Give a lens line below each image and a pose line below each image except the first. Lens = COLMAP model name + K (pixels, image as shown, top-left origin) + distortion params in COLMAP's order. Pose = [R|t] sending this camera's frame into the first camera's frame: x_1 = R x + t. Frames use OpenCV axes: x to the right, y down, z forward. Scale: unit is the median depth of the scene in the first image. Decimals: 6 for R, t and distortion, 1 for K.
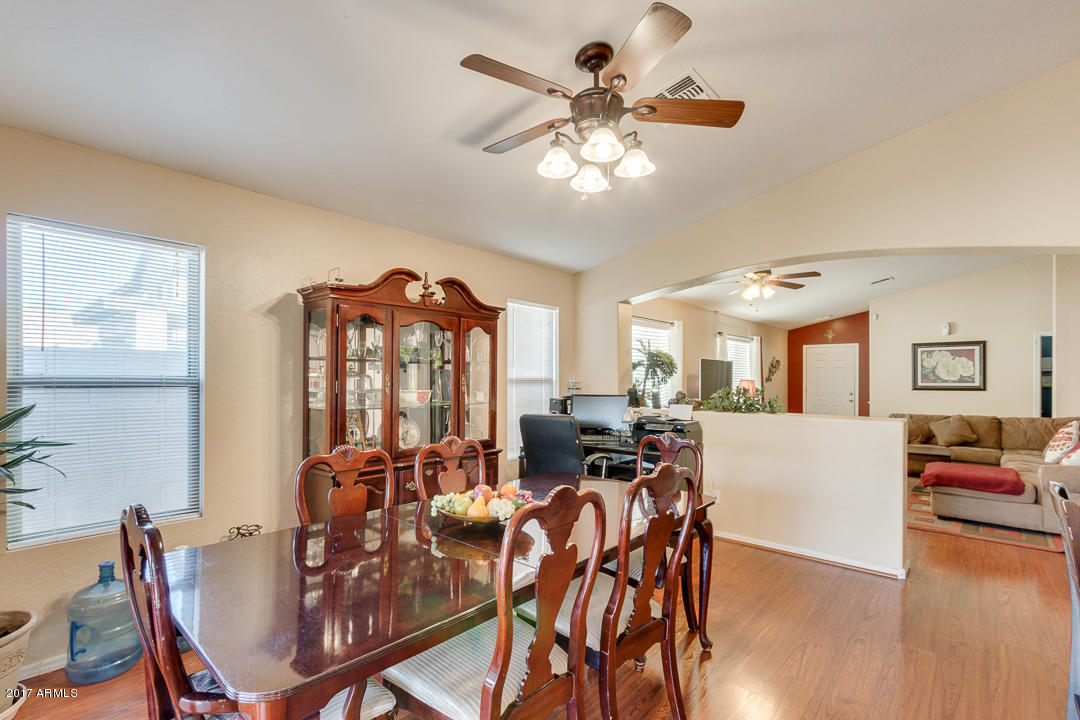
lens RADIAL K [[500.1, 0, 542.3], [0, 500.1, 379.6], [0, 0, 1]] dist [-0.001145, -0.000342]
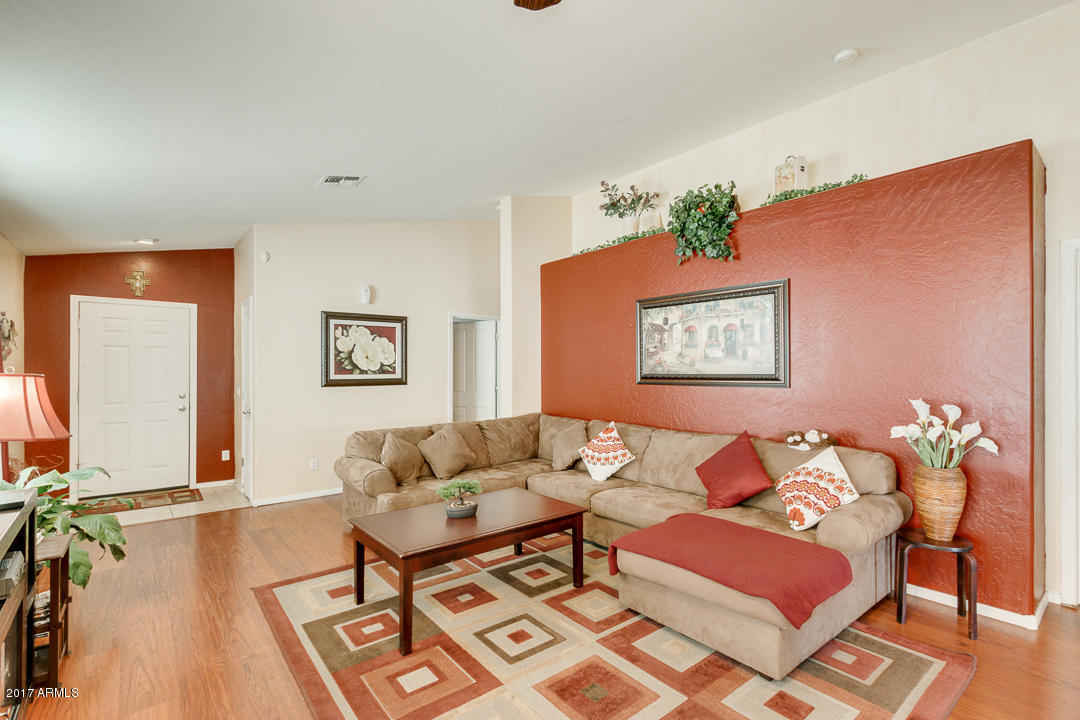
lens RADIAL K [[494.1, 0, 546.4], [0, 494.1, 365.3], [0, 0, 1]] dist [0.001059, 0.000311]
pose [[0.162878, 0.005637, 0.986630, 0.194793], [0.002106, 0.999979, -0.006061, -0.001261], [-0.986644, 0.003065, 0.162862, 0.668154]]
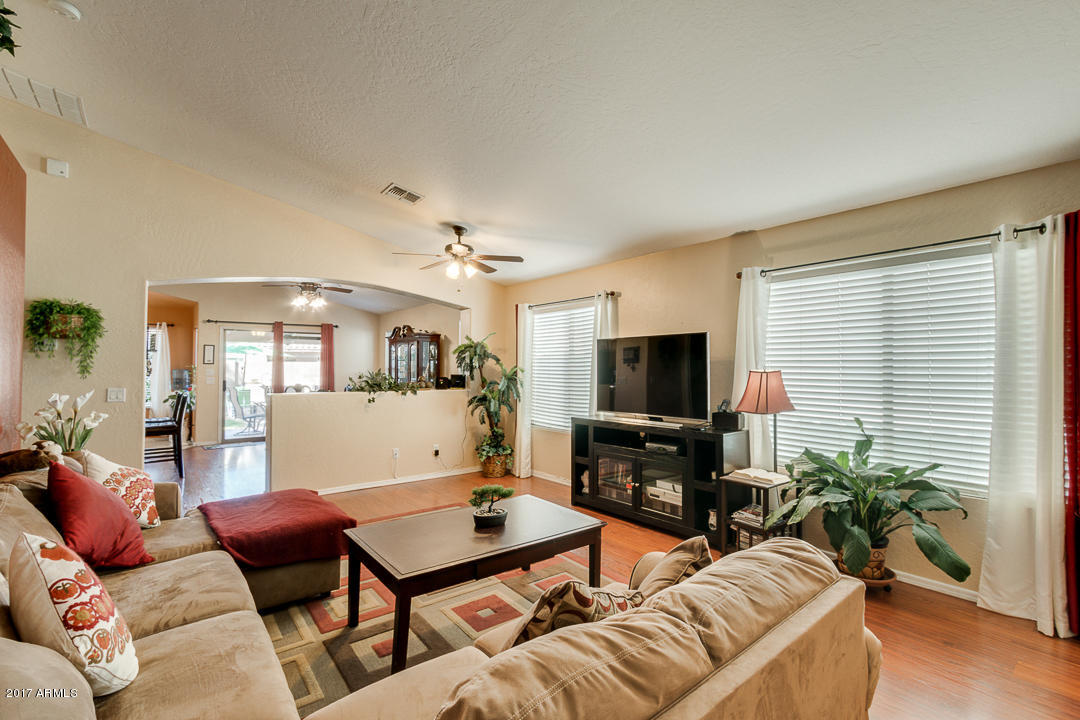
lens RADIAL K [[494.1, 0, 546.4], [0, 494.1, 365.3], [0, 0, 1]] dist [0.001059, 0.000311]
pose [[-0.176858, -0.011816, -0.984165, 0.862983], [-0.012768, 0.999871, -0.009710, 0.003503], [0.984154, 0.010848, -0.176986, 0.890548]]
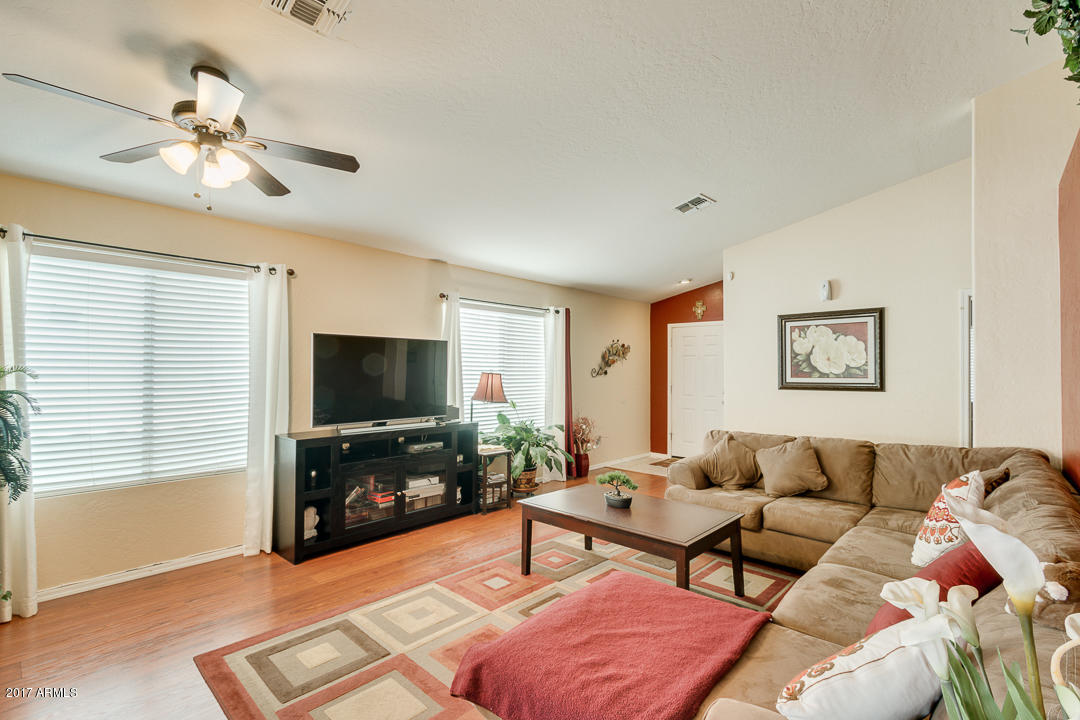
lens RADIAL K [[494.1, 0, 546.4], [0, 494.1, 365.3], [0, 0, 1]] dist [0.001059, 0.000311]
pose [[0.999791, 0.002448, -0.020306, 0.489653], [-0.002759, 0.999880, -0.015264, 0.001273], [0.020266, 0.015316, 0.999677, 0.394859]]
